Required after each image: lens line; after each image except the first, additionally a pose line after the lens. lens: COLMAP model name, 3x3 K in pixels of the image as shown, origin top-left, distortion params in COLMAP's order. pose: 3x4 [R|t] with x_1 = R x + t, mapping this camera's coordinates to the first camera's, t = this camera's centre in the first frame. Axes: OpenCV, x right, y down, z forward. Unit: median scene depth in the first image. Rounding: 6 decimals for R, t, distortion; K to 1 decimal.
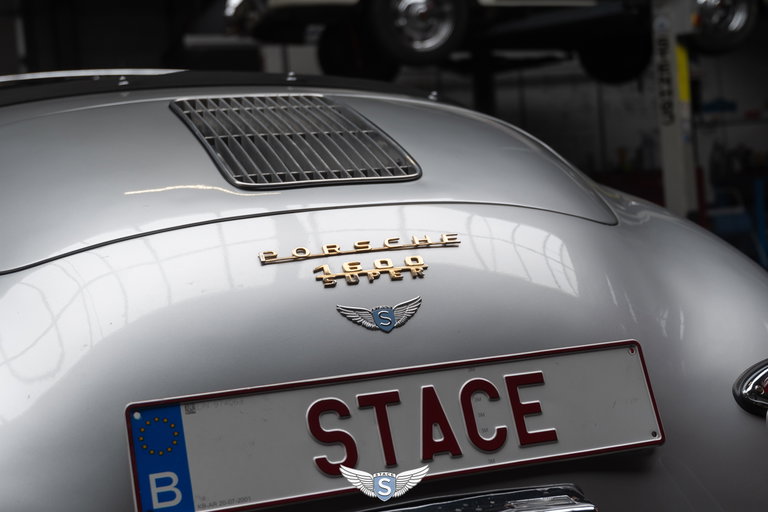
lens RADIAL K [[1165.2, 0, 370.7], [0, 1165.2, 257.3], [0, 0, 1]] dist [0.032797, 0.127638]
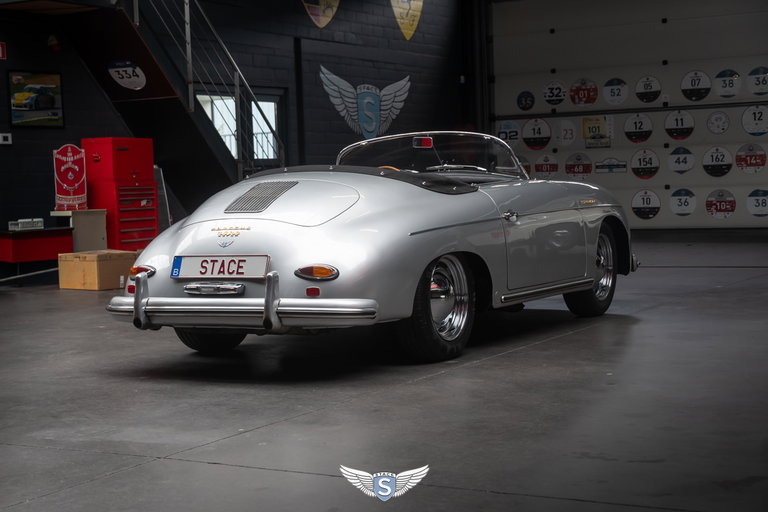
lens RADIAL K [[1267.7, 0, 384.0], [0, 1267.7, 256.0], [0, 0, 1]] dist [0.024255, -0.008344]
pose [[0.684754, 0.094300, -0.722647, 4.191300], [-0.040446, 0.994982, 0.091513, -0.398061], [0.727651, -0.033435, 0.685132, -2.043999]]
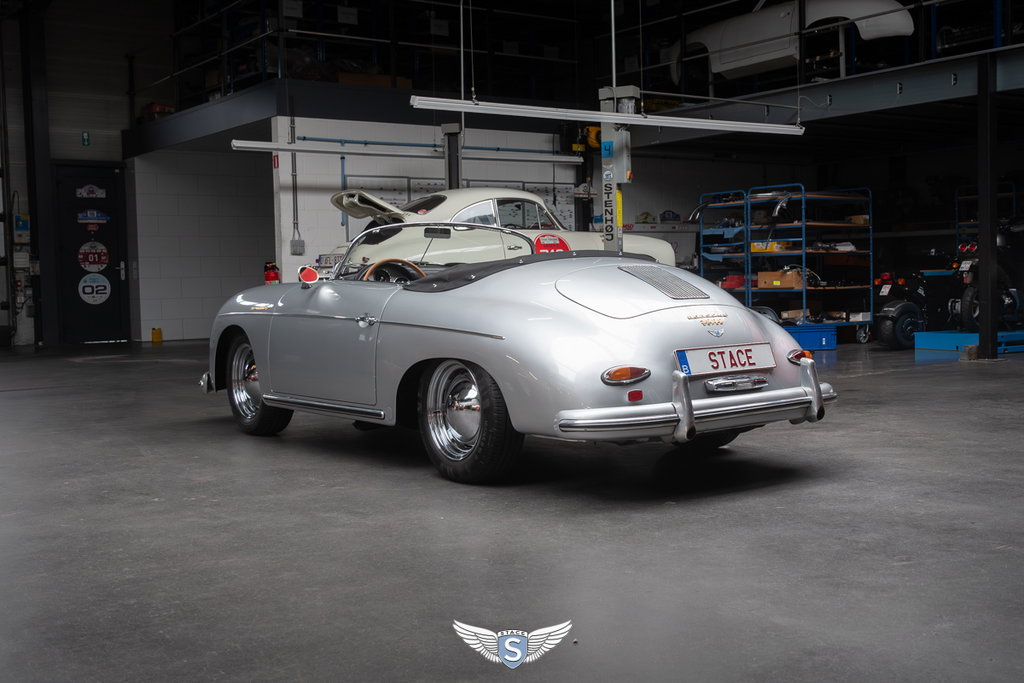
lens RADIAL K [[1153.9, 0, 512.0], [0, 1153.9, 341.5], [0, 0, 1]] dist [-0.006786, -0.025925]
pose [[0.960704, 0.040494, 0.274604, -1.816698], [-0.043915, 0.999015, 0.006318, 0.087546], [-0.274078, -0.018129, 0.961537, -2.725626]]
